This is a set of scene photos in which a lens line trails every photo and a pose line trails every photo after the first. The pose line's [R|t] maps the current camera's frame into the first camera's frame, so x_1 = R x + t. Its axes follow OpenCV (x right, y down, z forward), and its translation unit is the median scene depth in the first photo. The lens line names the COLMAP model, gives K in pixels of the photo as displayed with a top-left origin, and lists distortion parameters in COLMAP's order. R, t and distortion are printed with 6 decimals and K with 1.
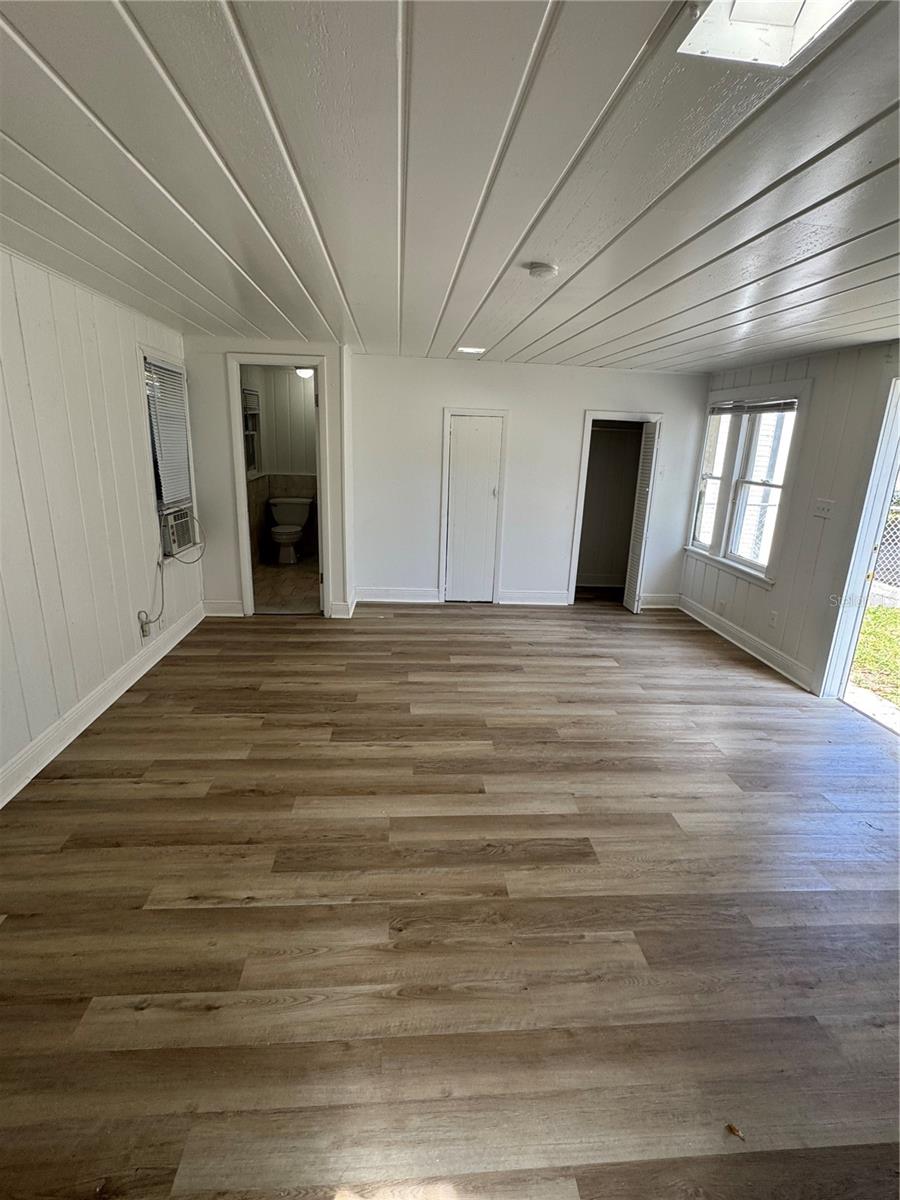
lens RADIAL K [[576.3, 0, 453.6], [0, 576.3, 597.2], [0, 0, 1]] dist [-0.000539, -0.000123]
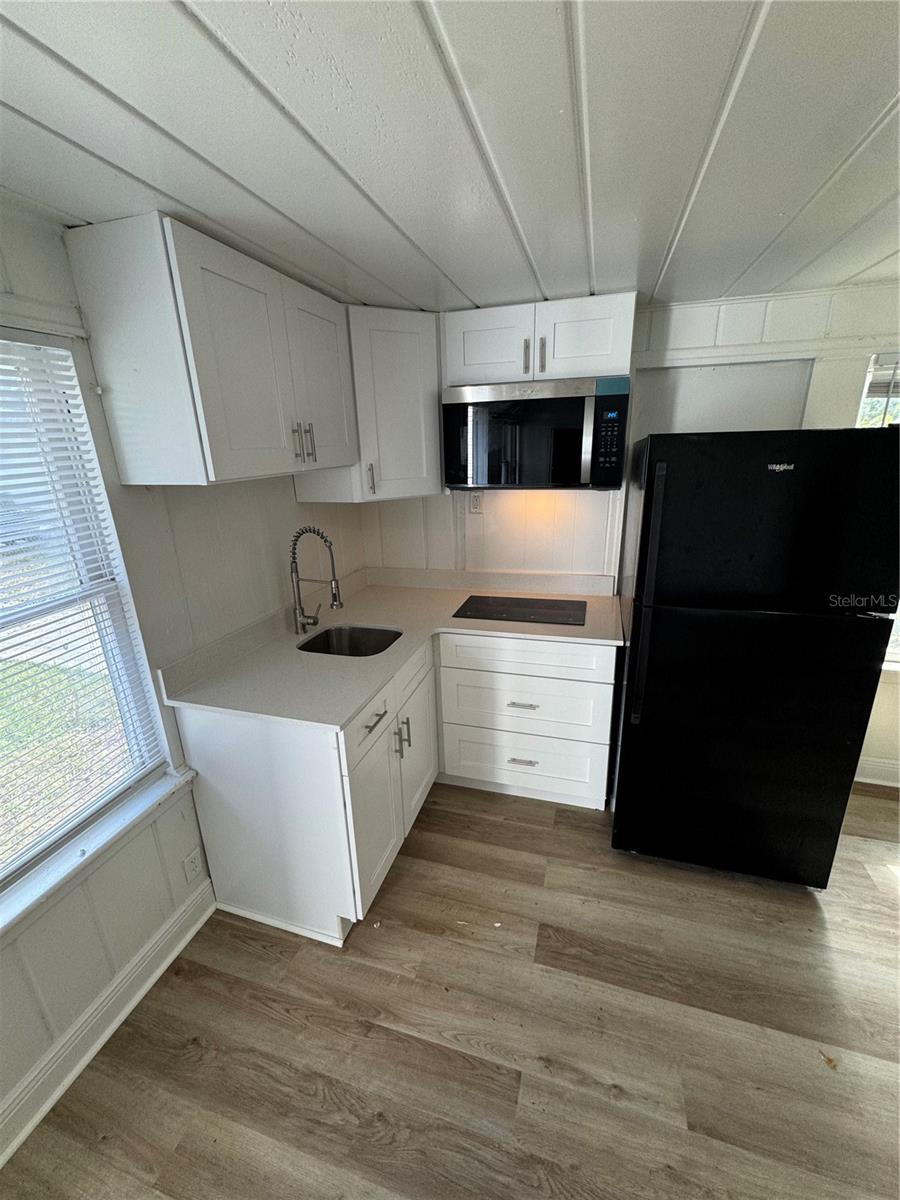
lens RADIAL K [[479.6, 0, 450.0], [0, 479.6, 600.0], [0, 0, 1]] dist [0.000290, -0.000127]
pose [[-0.927596, -0.134748, 0.348437, 0.457981], [0.084307, 0.833122, 0.546625, -0.211777], [-0.363947, 0.536423, -0.761441, 0.703879]]
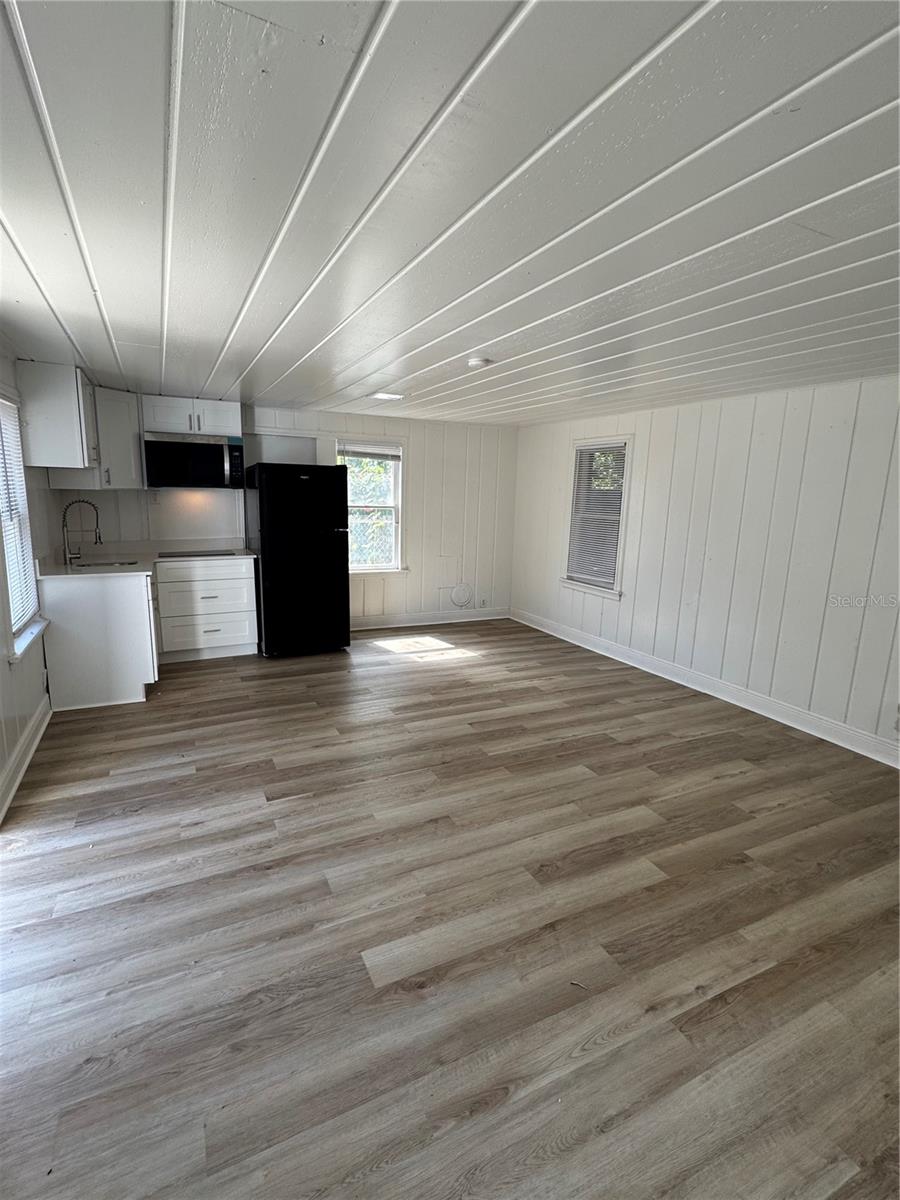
lens RADIAL K [[576.3, 0, 453.6], [0, 576.3, 597.2], [0, 0, 1]] dist [-0.000539, -0.000123]
pose [[-0.927982, -0.003011, -0.372612, 0.552613], [-0.165830, 0.898822, 0.405733, -0.463144], [0.333691, 0.438303, -0.834590, 1.815090]]
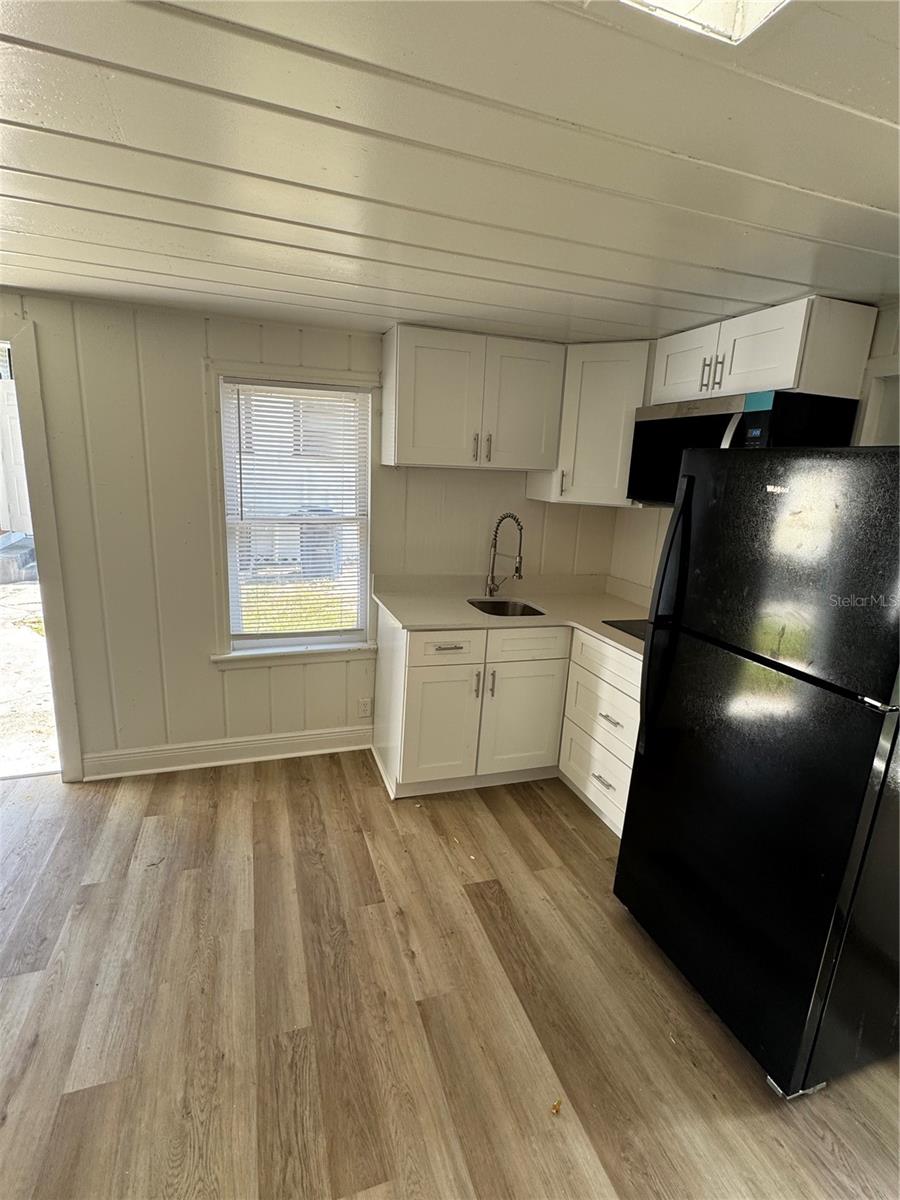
lens RADIAL K [[576.3, 0, 453.6], [0, 576.3, 597.2], [0, 0, 1]] dist [-0.000539, -0.000123]
pose [[-0.242882, -0.272832, 0.930898, -0.096893], [0.199103, 0.925182, 0.323105, -0.161245], [-0.949403, 0.263821, -0.170389, 0.514808]]
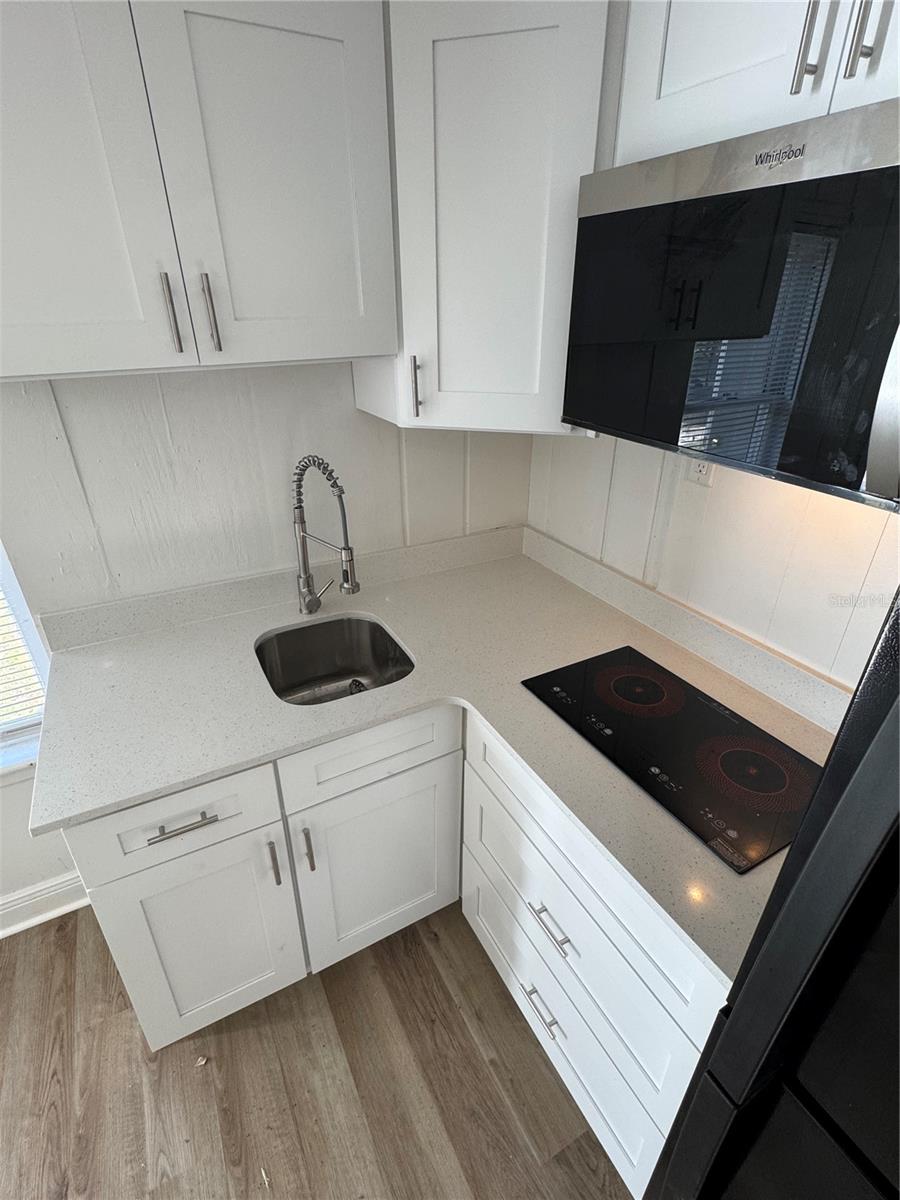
lens RADIAL K [[576.3, 0, 453.6], [0, 576.3, 597.2], [0, 0, 1]] dist [-0.000539, -0.000123]
pose [[-0.403605, -0.464525, 0.788238, 0.403924], [0.225645, 0.784376, 0.577788, -0.105624], [-0.886672, 0.411060, -0.211760, 0.249838]]
